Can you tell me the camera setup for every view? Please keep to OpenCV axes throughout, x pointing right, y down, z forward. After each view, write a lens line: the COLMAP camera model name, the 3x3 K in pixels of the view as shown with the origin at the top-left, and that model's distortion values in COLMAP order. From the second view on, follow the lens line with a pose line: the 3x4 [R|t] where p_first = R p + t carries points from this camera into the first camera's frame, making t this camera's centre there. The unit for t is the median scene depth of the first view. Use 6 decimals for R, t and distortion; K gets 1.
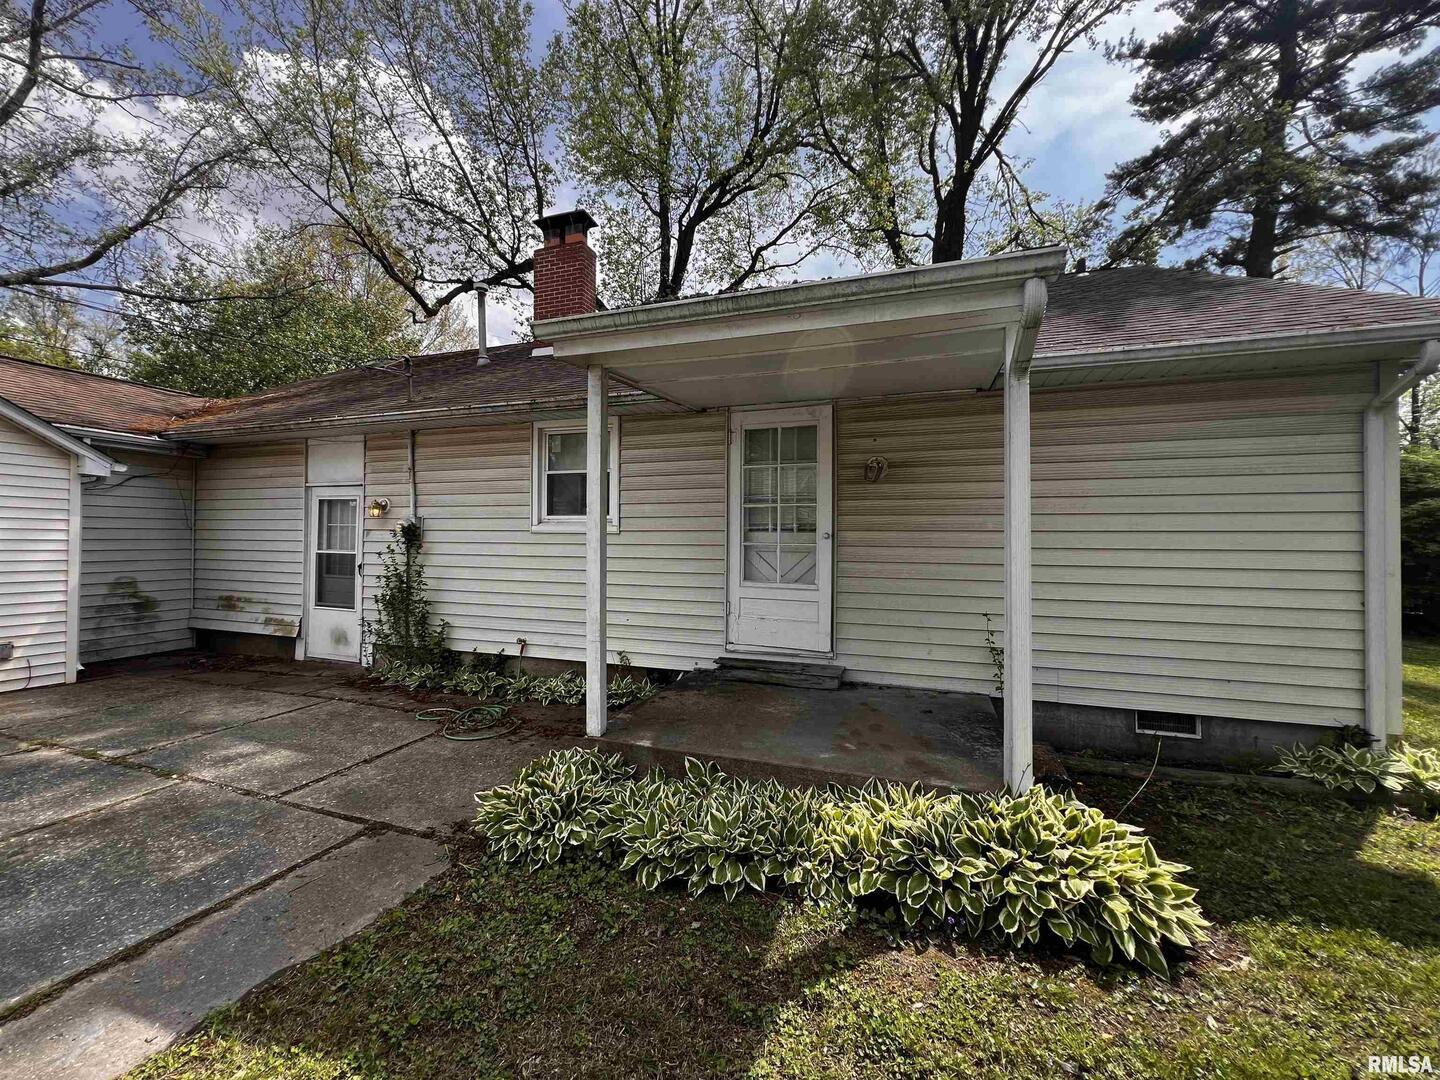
lens RADIAL K [[579.6, 0, 720.0], [0, 579.6, 540.0], [0, 0, 1]] dist [0.000225, 0.000302]
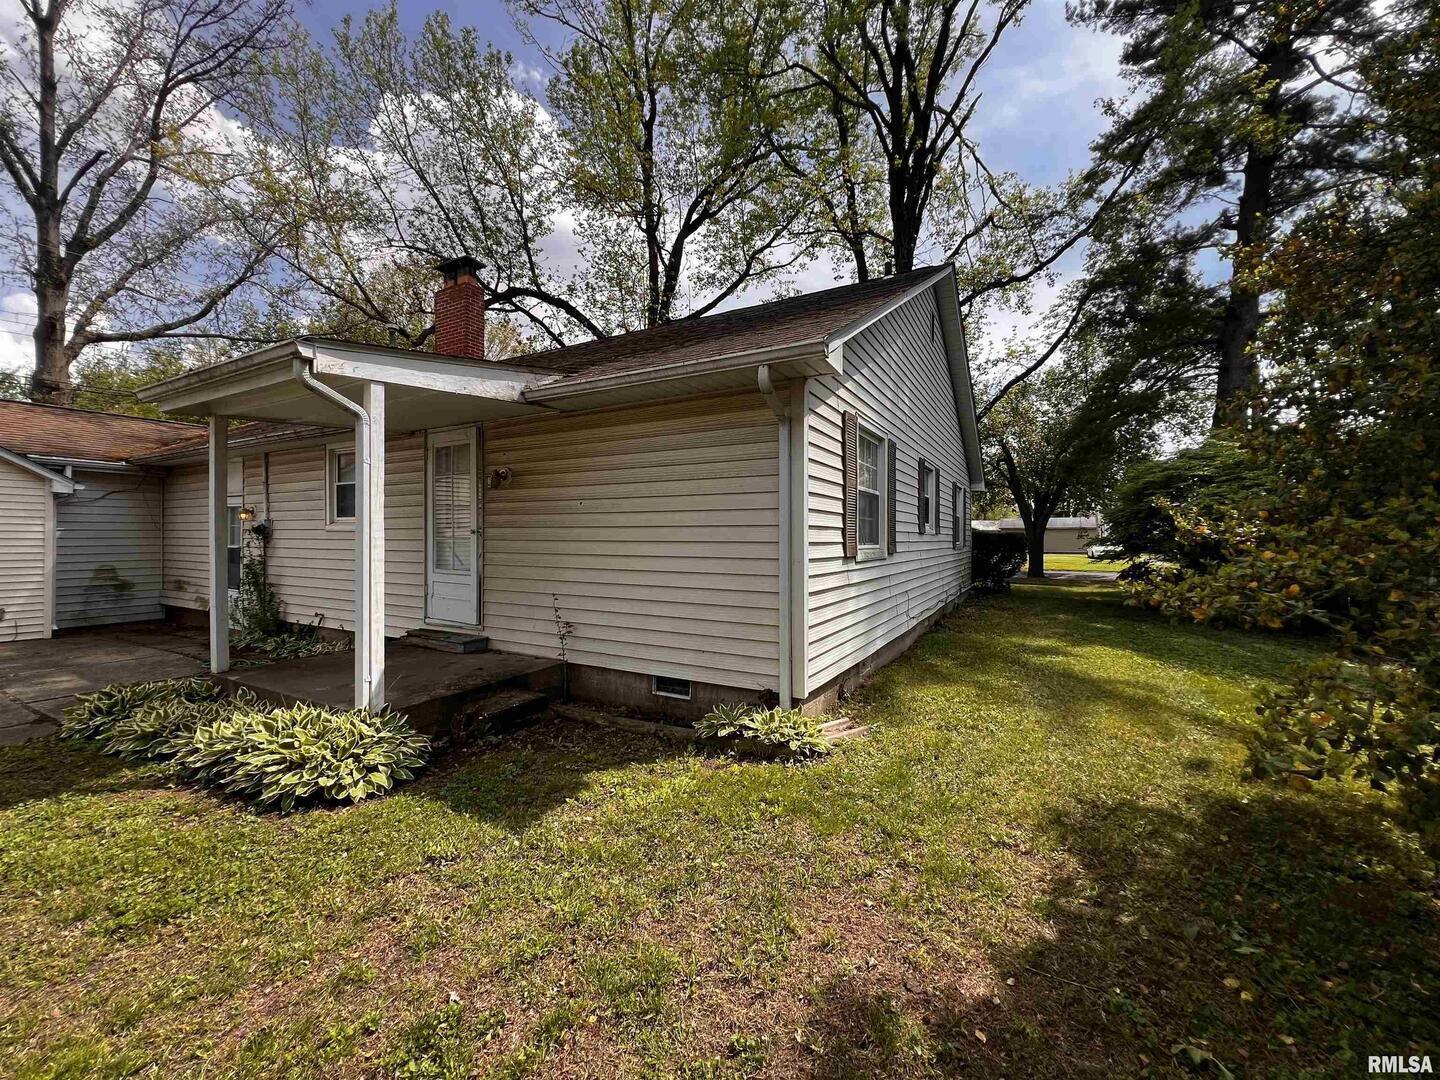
lens RADIAL K [[579.6, 0, 720.0], [0, 579.6, 540.0], [0, 0, 1]] dist [0.000225, 0.000302]
pose [[0.984274, -0.005006, -0.176579, 0.700250], [0.006294, 0.999958, 0.006733, 0.003961], [0.176538, -0.007739, 0.984263, -0.102811]]
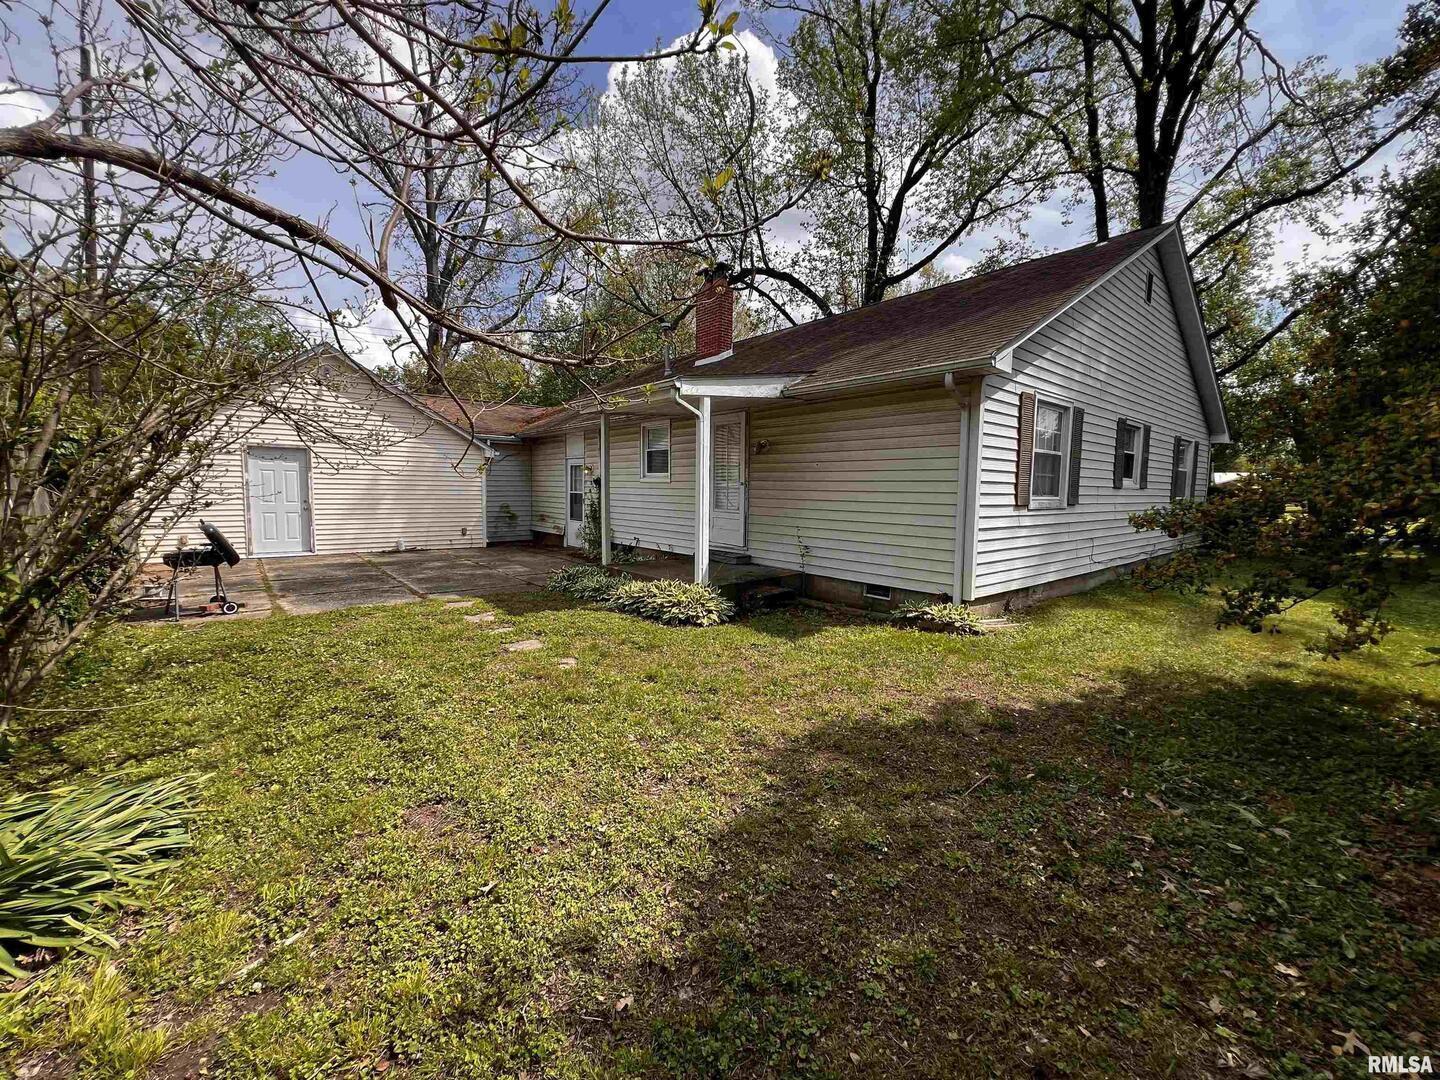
lens RADIAL K [[579.2, 0, 720.0], [0, 579.2, 540.0], [0, 0, 1]] dist [-0.000658, -0.000057]
pose [[0.861761, 0.047968, -0.505041, 0.801434], [-0.003267, 0.996024, 0.089027, 0.005330], [0.507303, -0.075070, 0.858492, -0.475673]]
